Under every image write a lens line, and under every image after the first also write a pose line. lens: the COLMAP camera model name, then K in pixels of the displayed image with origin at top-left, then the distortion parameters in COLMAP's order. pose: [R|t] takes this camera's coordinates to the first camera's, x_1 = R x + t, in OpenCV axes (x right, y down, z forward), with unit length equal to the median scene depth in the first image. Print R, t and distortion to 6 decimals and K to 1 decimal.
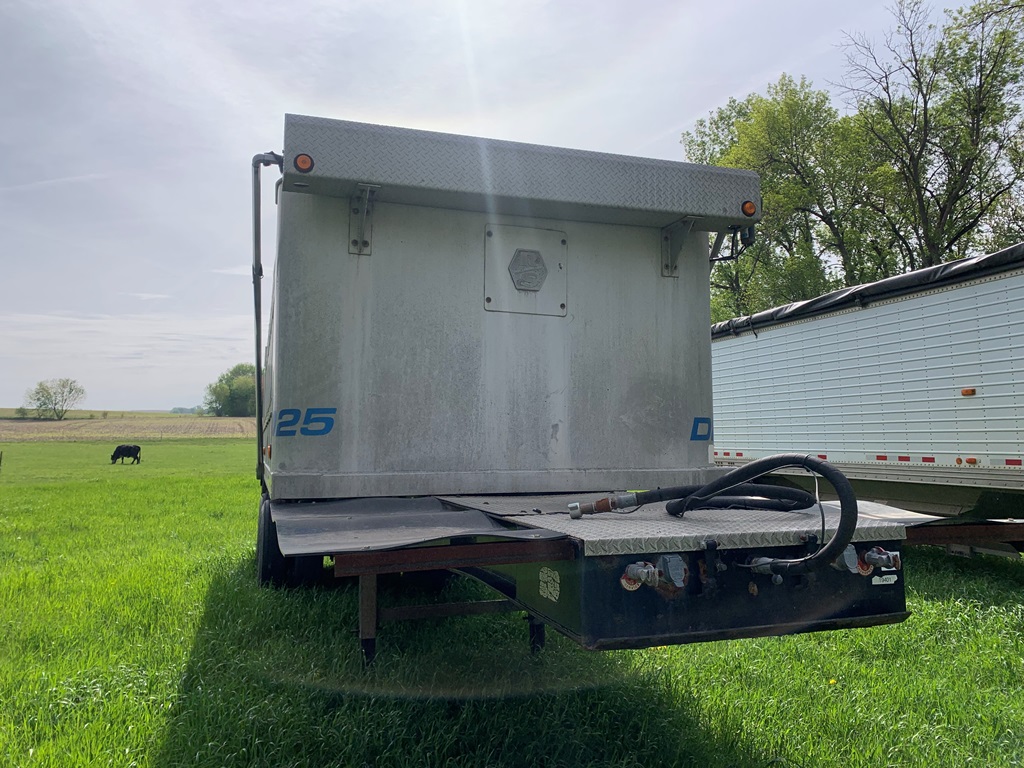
lens RADIAL K [[786.1, 0, 515.1], [0, 786.1, 384.7], [0, 0, 1]] dist [0.029548, -0.032574]
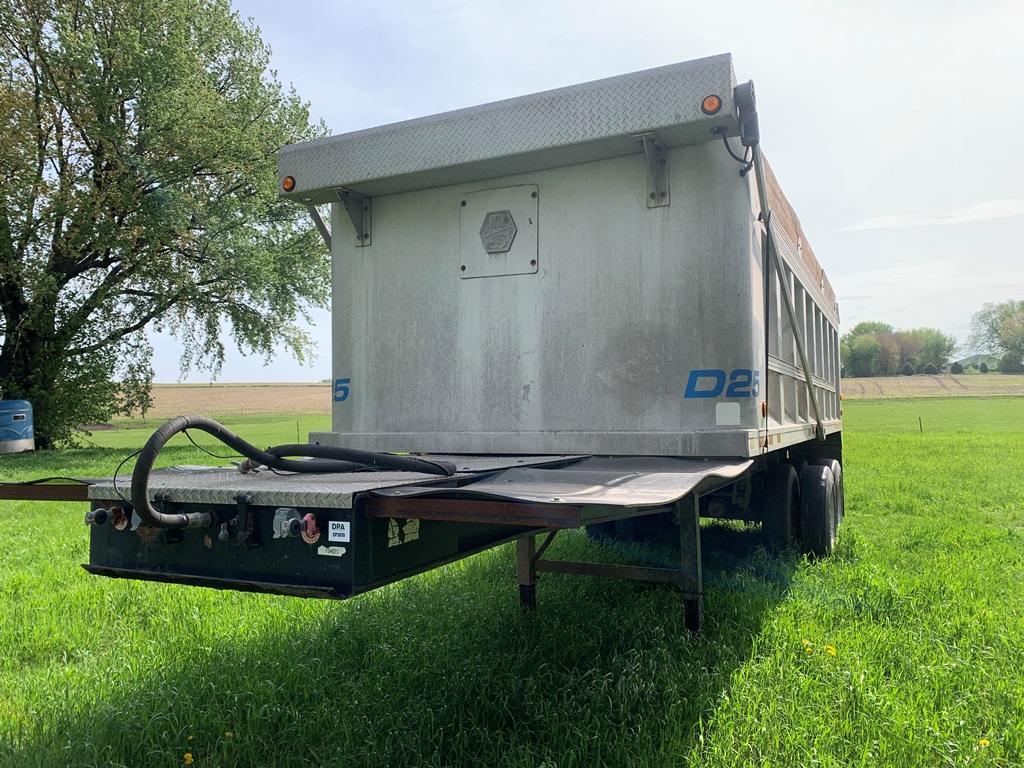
lens RADIAL K [[786.1, 0, 510.7], [0, 786.1, 385.1], [0, 0, 1]] dist [0.029548, -0.032574]
pose [[0.712504, -0.032990, -0.700892, 0.726247], [0.067000, 0.997529, 0.021158, 0.028327], [0.698462, -0.062035, 0.712953, 0.290271]]
